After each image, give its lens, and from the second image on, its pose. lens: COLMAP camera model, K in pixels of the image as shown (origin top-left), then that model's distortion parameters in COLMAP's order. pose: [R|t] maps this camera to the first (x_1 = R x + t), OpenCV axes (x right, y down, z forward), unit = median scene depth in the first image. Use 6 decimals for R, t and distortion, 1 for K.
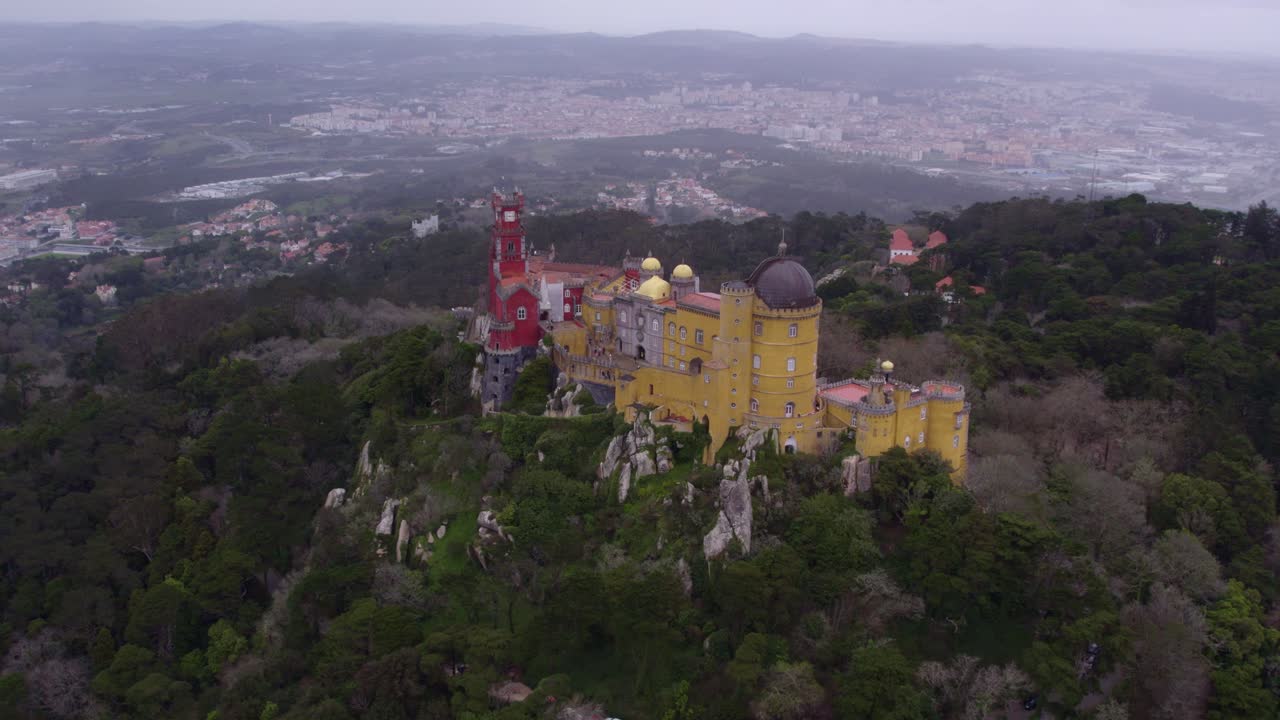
lens RADIAL K [[1161.4, 0, 645.0], [0, 1161.4, 371.9], [0, 0, 1]] dist [-0.048960, 0.000000]
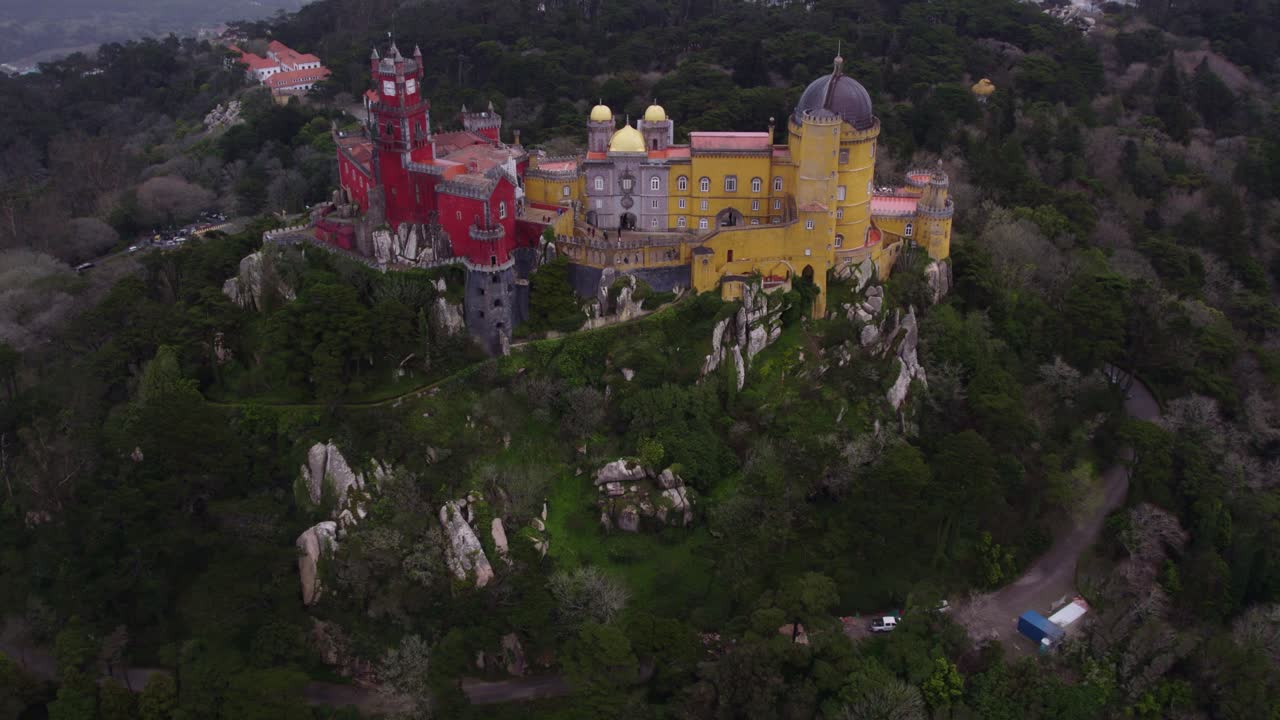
lens RADIAL K [[1161.4, 0, 643.8], [0, 1161.4, 364.1], [0, 0, 1]] dist [-0.048960, 0.000000]
pose [[0.709085, -0.325221, 0.625643, -0.574105], [0.216105, 0.944818, 0.246207, -0.127905], [-0.671190, -0.039378, 0.740238, 0.392134]]
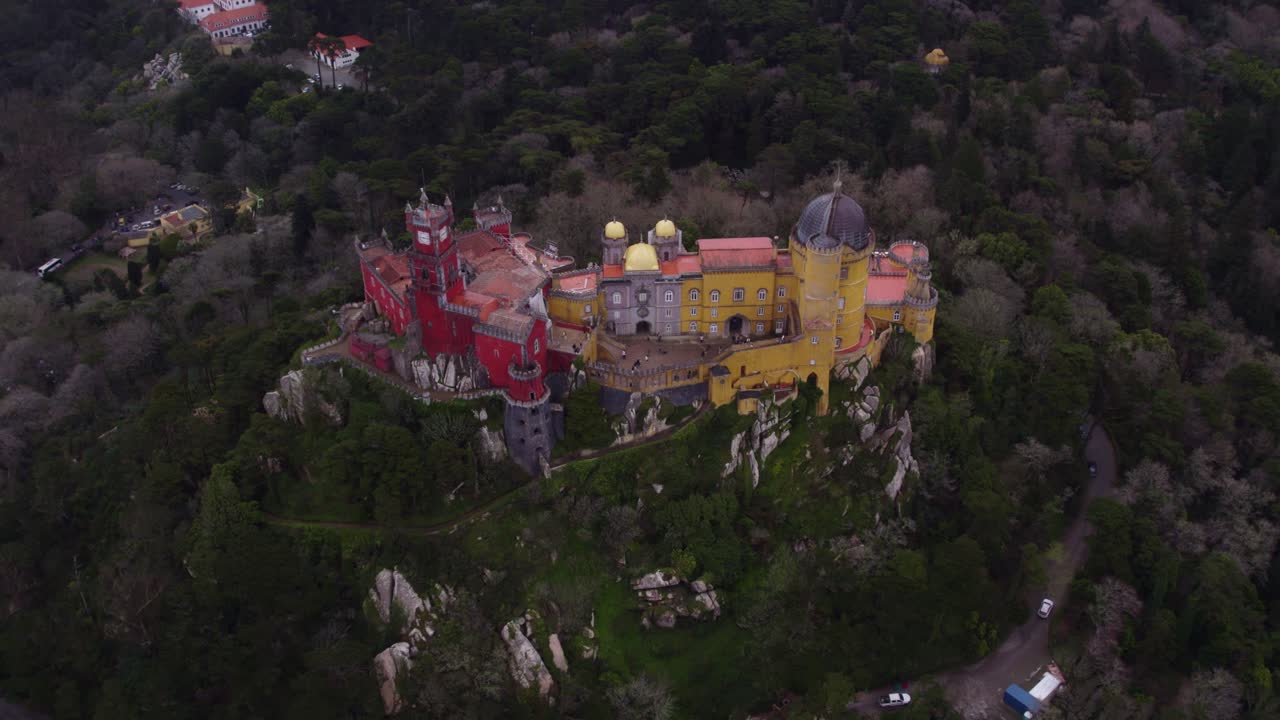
lens RADIAL K [[1161.4, 0, 643.4], [0, 1161.4, 363.1], [0, 0, 1]] dist [-0.048960, 0.000000]
pose [[0.651528, -0.445211, 0.614246, -0.594850], [0.234945, 0.888292, 0.394636, -0.363427], [-0.721326, -0.112802, 0.683347, 0.401449]]
